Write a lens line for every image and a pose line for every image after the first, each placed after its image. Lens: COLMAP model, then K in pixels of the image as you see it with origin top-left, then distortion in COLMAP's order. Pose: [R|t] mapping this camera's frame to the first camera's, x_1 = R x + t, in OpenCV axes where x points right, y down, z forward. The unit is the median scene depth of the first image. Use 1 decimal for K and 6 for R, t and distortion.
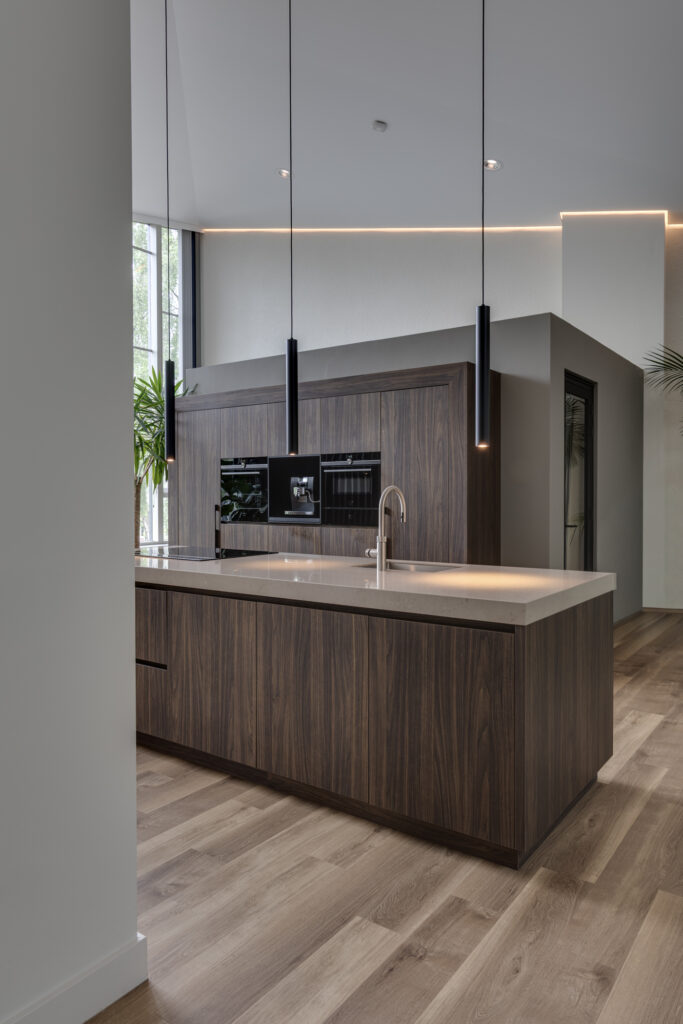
lens RADIAL K [[692.4, 0, 343.1], [0, 692.4, 513.1], [0, 0, 1]] dist [0.006944, -0.002508]
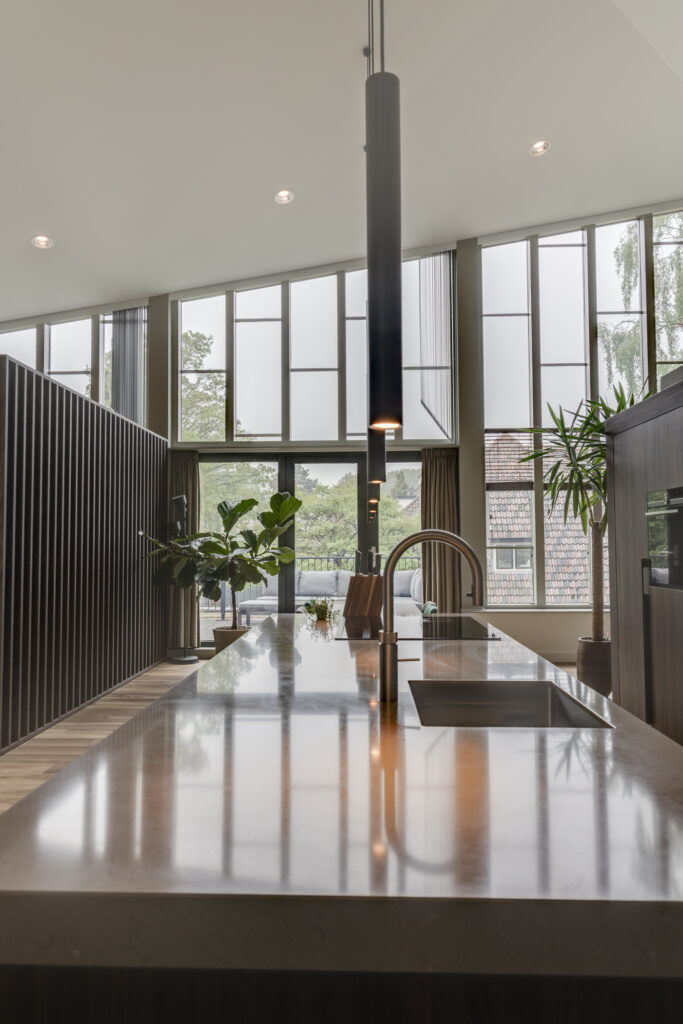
lens RADIAL K [[692.4, 0, 345.6], [0, 692.4, 514.2], [0, 0, 1]] dist [0.006944, -0.002508]
pose [[0.559446, -0.040877, -0.827859, 0.280205], [-0.015524, 0.998091, -0.059773, -0.011899], [0.828722, 0.046292, 0.557743, 0.424145]]
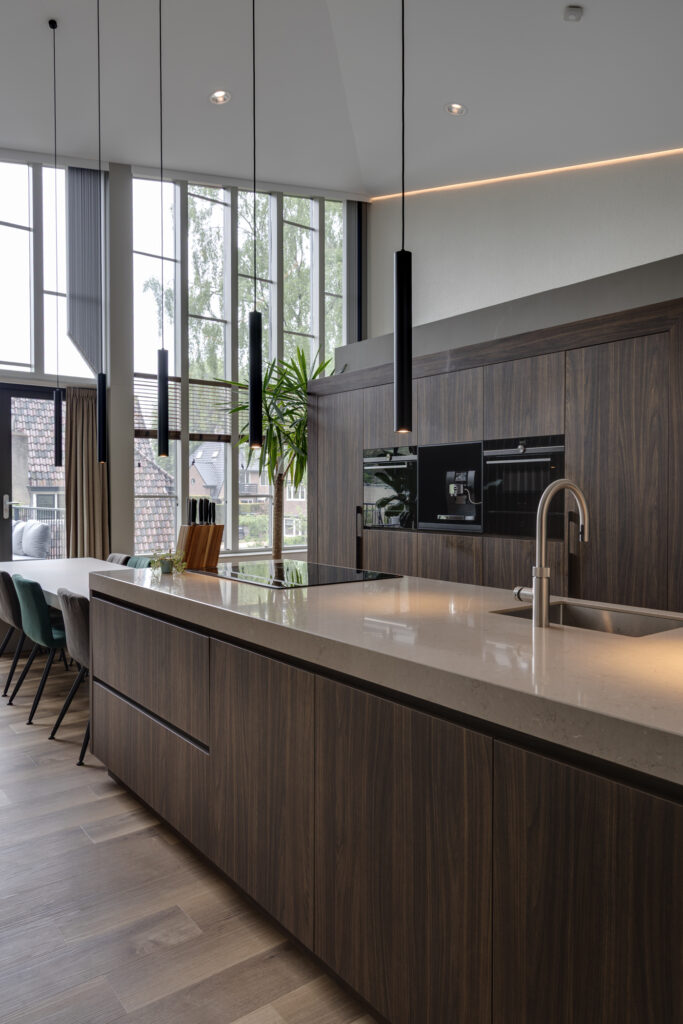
lens RADIAL K [[692.4, 0, 341.0], [0, 692.4, 509.3], [0, 0, 1]] dist [0.006944, -0.002508]
pose [[0.958983, 0.007604, -0.283362, 0.036313], [-0.008823, 0.999956, -0.003029, -0.006681], [0.283327, 0.005405, 0.959008, 0.247216]]
